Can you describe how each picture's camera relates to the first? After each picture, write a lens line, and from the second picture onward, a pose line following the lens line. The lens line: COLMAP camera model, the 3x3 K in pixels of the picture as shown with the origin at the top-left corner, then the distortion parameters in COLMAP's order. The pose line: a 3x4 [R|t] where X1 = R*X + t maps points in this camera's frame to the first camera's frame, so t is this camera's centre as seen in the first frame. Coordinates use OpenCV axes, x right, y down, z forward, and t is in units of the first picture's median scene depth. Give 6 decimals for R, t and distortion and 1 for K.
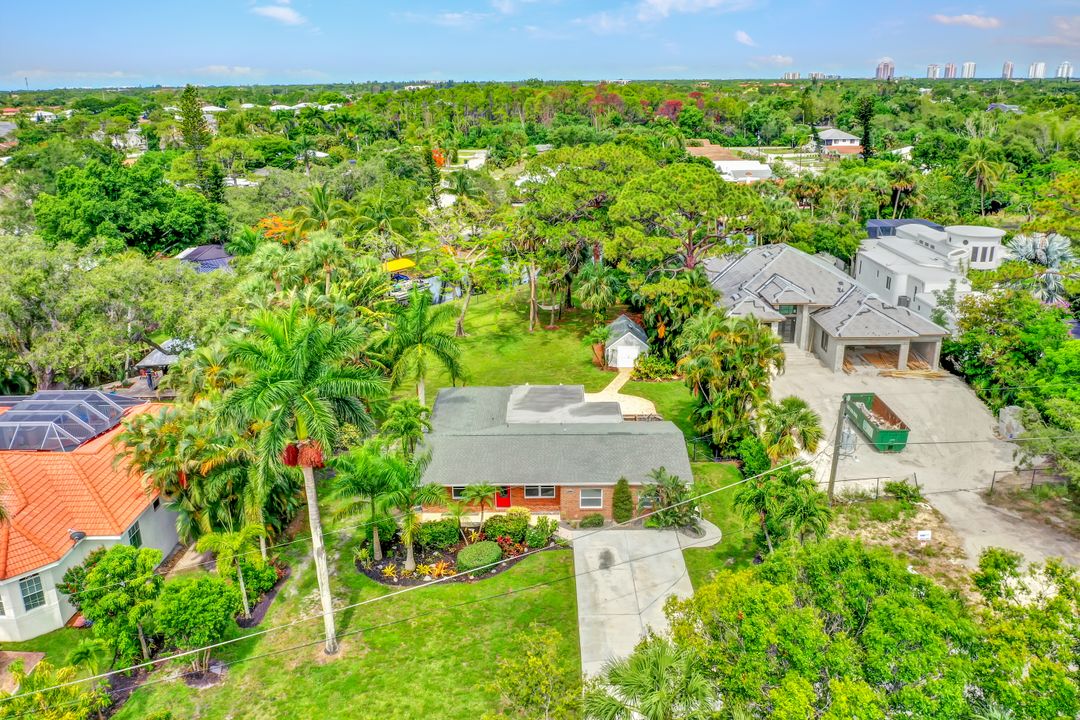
lens RADIAL K [[852.6, 0, 540.0], [0, 852.6, 360.0], [0, 0, 1]] dist [-0.019902, -0.001086]
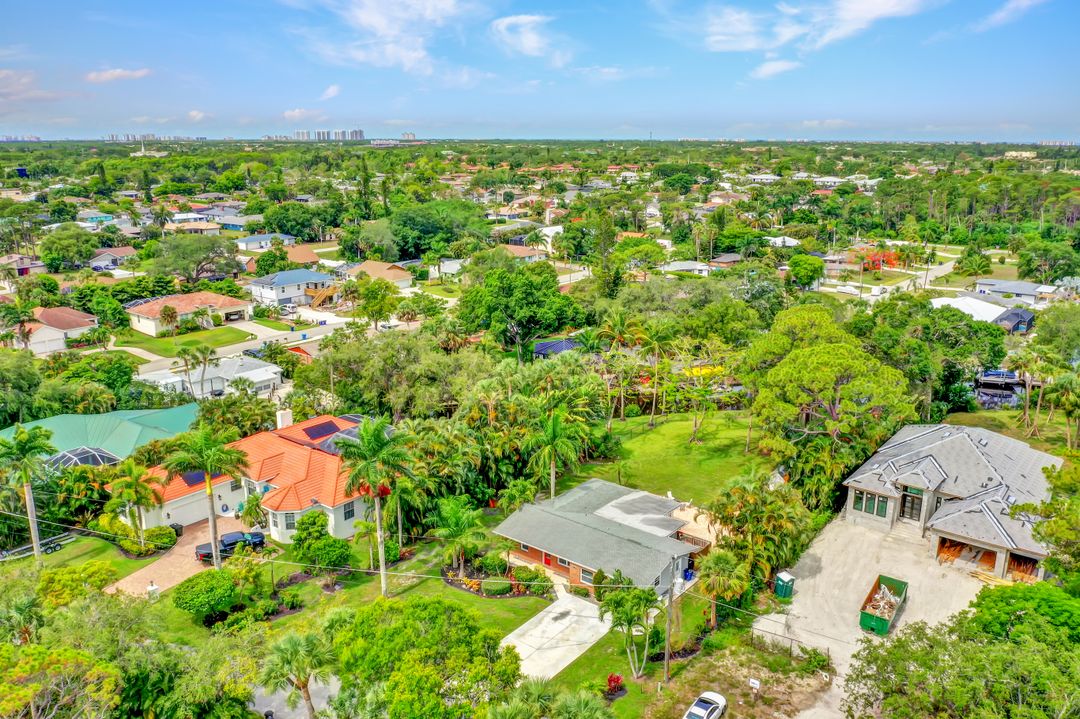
lens RADIAL K [[852.6, 0, 540.0], [0, 852.6, 359.5], [0, 0, 1]] dist [-0.019902, -0.001086]
pose [[0.784180, 0.179285, -0.594070, 0.557769], [-0.212563, 0.977043, 0.014276, -0.144722], [0.582991, 0.115083, 0.804287, -0.189646]]
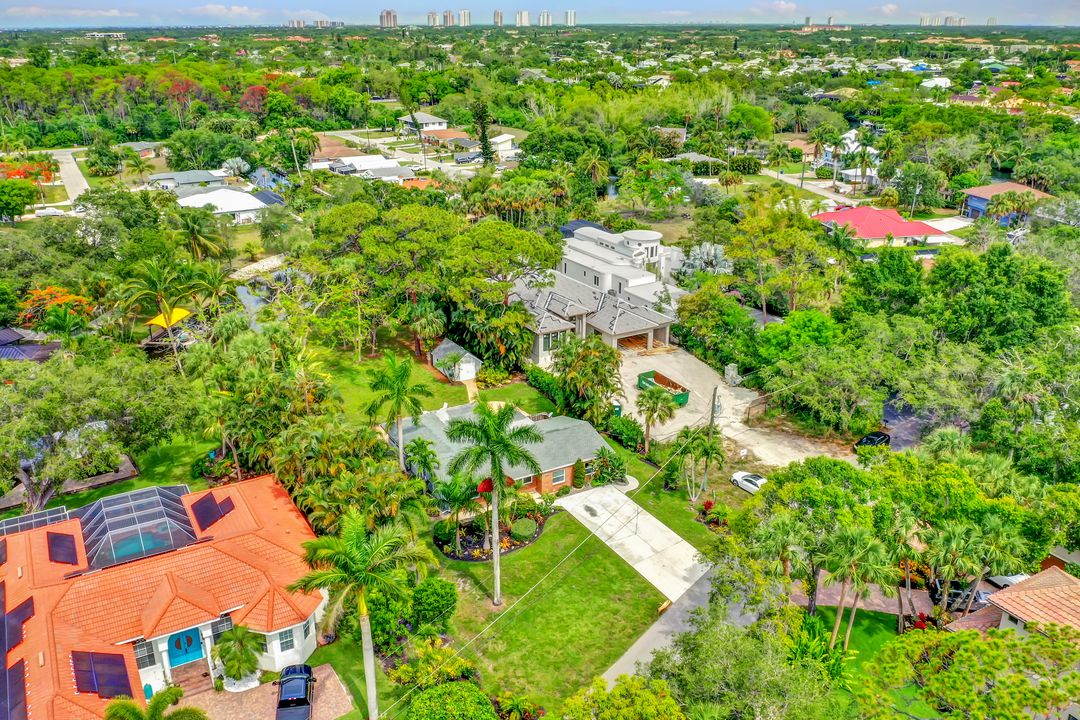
lens RADIAL K [[895.7, 0, 540.0], [0, 895.7, 360.0], [0, 0, 1]] dist [-0.006308, -0.001002]
pose [[0.863784, -0.167257, 0.475291, -0.481416], [0.148324, 0.985907, 0.077385, -0.118826], [-0.481536, 0.003653, 0.876419, -0.266928]]
